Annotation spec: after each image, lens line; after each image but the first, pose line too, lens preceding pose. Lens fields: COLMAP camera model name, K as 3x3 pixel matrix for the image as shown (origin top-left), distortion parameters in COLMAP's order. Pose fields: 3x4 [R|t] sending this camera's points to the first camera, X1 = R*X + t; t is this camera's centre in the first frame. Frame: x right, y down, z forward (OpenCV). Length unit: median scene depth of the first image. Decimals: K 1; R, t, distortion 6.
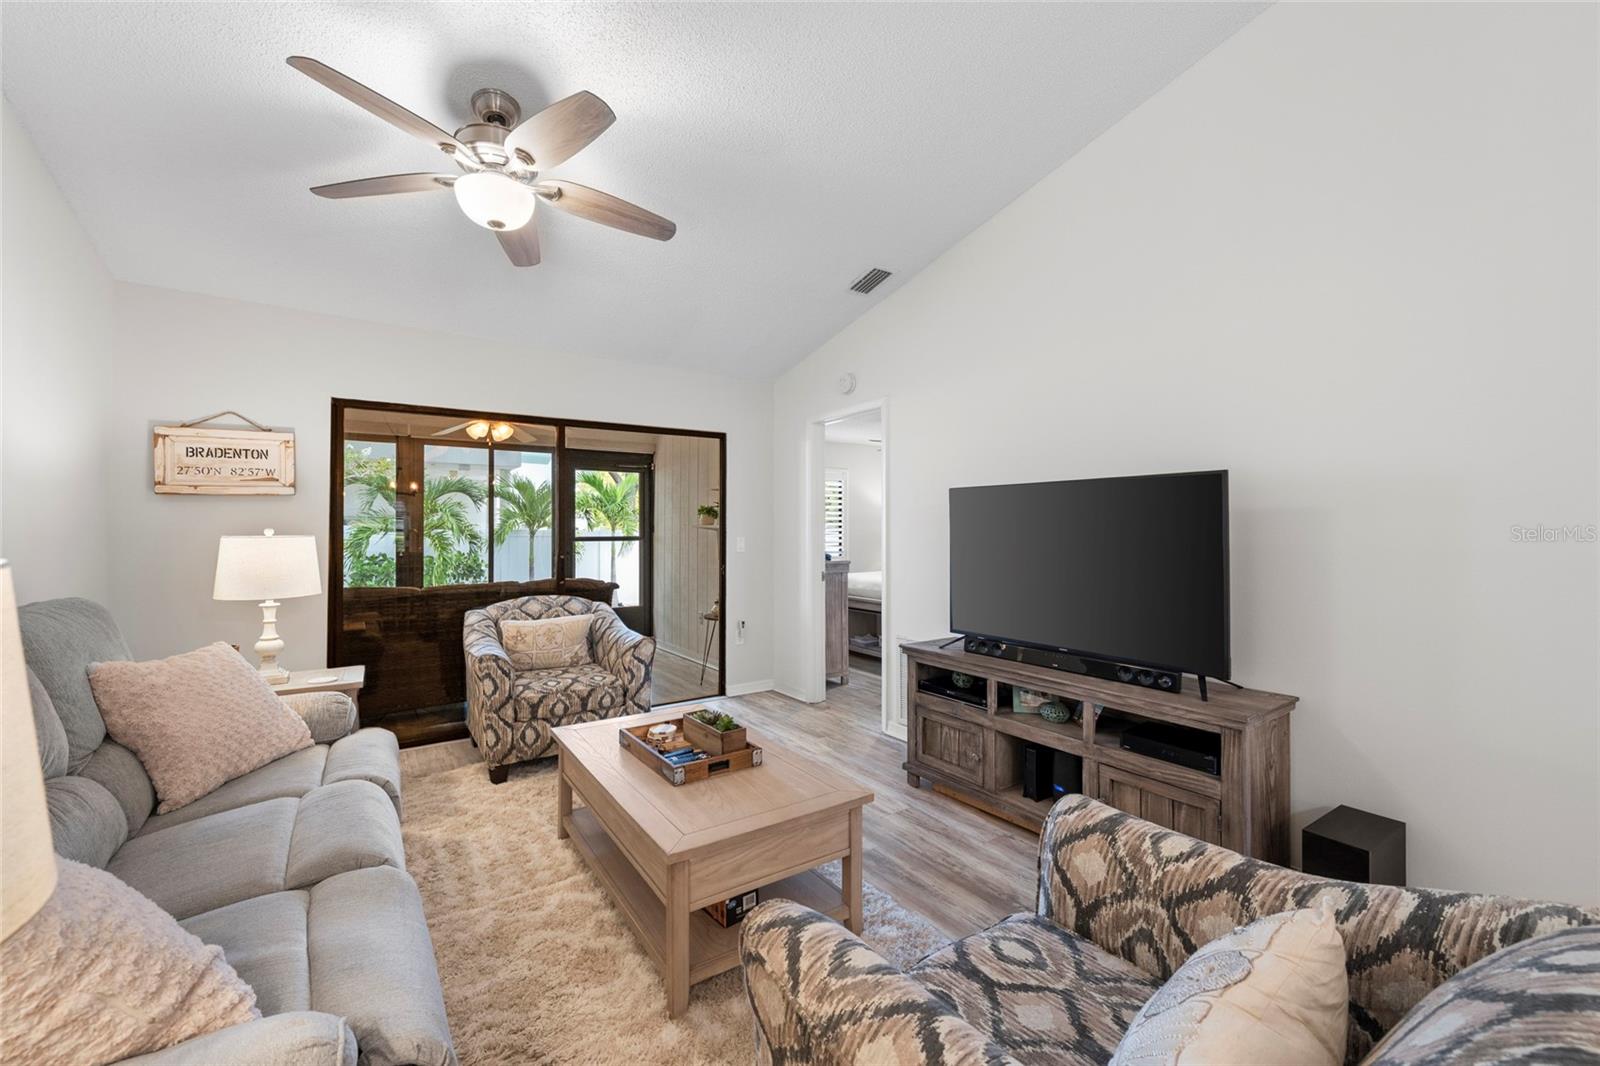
lens RADIAL K [[634.2, 0, 796.9], [0, 634.2, 526.8], [0, 0, 1]] dist [0.001106, -0.000560]
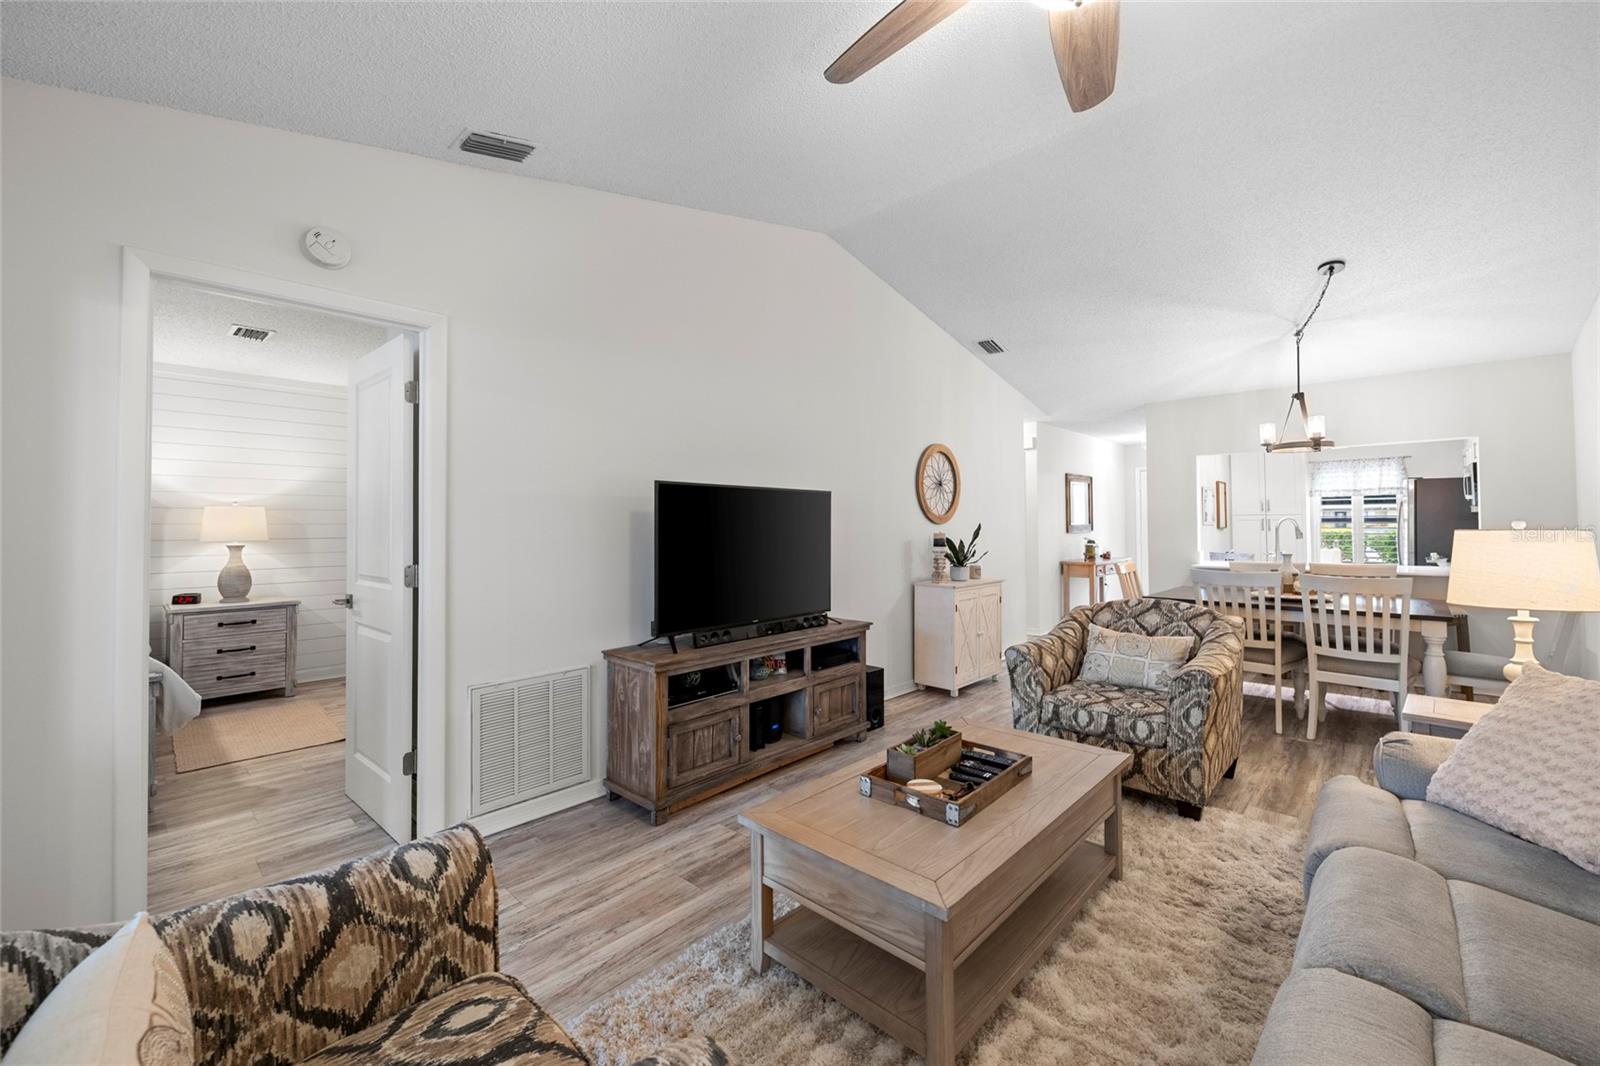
lens RADIAL K [[634.2, 0, 817.2], [0, 634.2, 508.6], [0, 0, 1]] dist [0.001106, -0.000560]
pose [[-0.227898, 0.028822, 0.973258, -0.630586], [-0.001214, 0.999553, -0.029885, 0.006481], [-0.973684, -0.007992, -0.227761, 0.879606]]
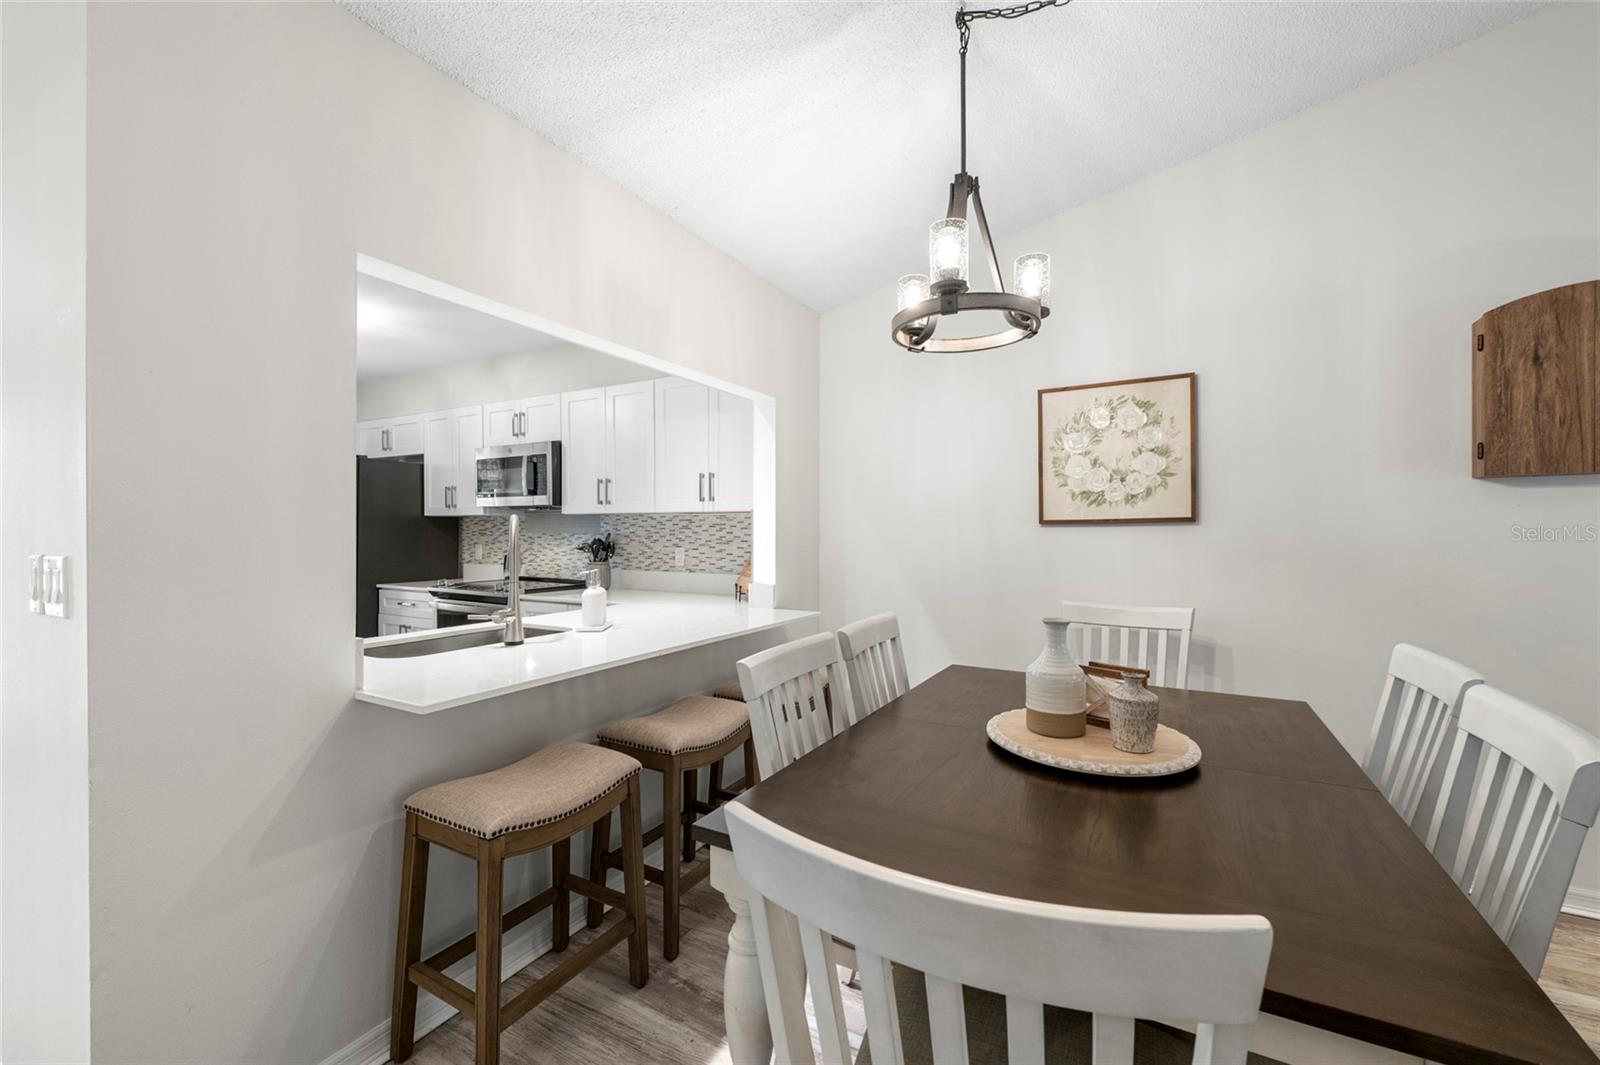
lens RADIAL K [[642.5, 0, 808.4], [0, 642.5, 537.4], [0, 0, 1]] dist [0.000691, -0.001308]
pose [[-0.894493, 0.002072, -0.447076, 0.715158], [0.001078, 0.999996, 0.002477, 0.000173], [0.447080, 0.001734, -0.894492, 0.022969]]
